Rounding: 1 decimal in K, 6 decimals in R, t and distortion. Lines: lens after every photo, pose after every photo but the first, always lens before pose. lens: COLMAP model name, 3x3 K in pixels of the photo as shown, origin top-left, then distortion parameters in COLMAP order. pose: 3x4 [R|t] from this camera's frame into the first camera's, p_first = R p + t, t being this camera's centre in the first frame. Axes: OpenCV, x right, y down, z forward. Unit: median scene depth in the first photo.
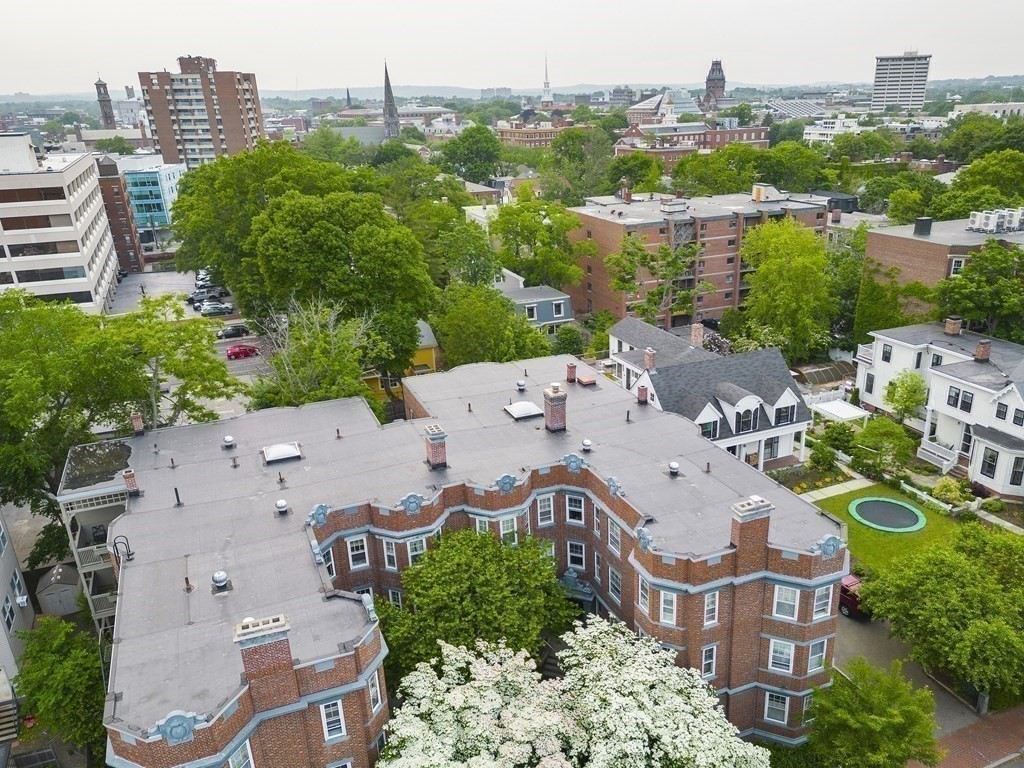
lens RADIAL K [[748.9, 0, 512.0], [0, 748.9, 384.0], [0, 0, 1]] dist [0.078407, -0.087410]
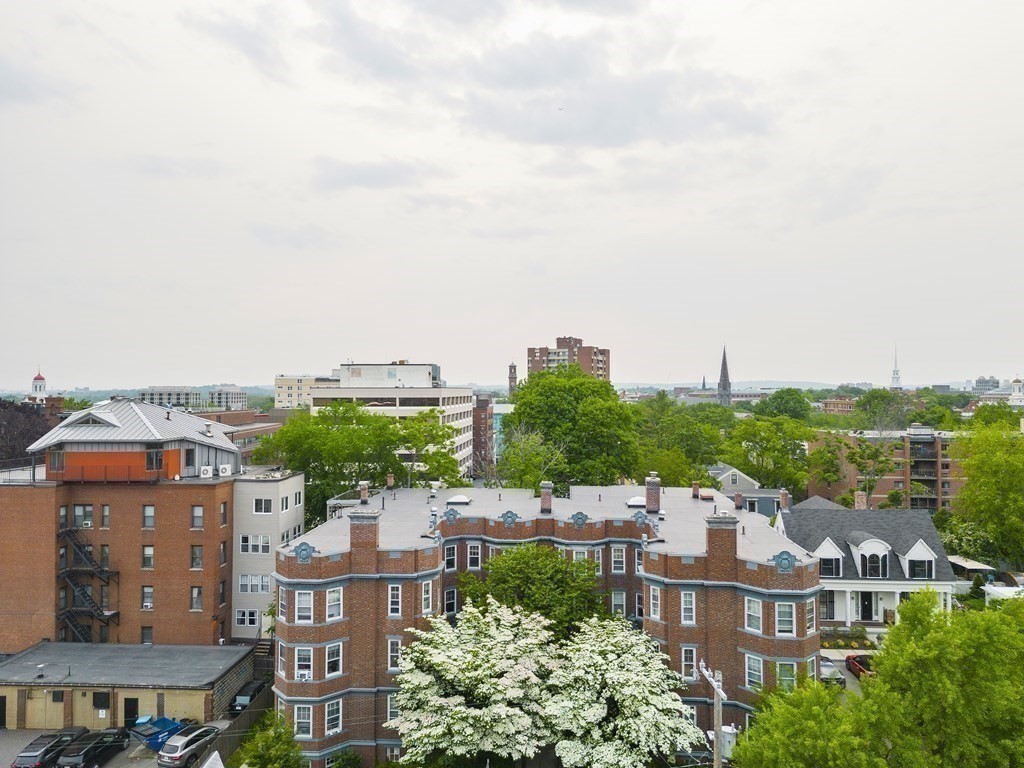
lens RADIAL K [[748.9, 0, 512.0], [0, 748.9, 384.0], [0, 0, 1]] dist [0.078407, -0.087410]
pose [[0.874461, 0.033036, -0.483969, 0.375215], [-0.217829, 0.918177, -0.330910, 0.273712], [0.433437, 0.394791, 0.810106, -0.153658]]
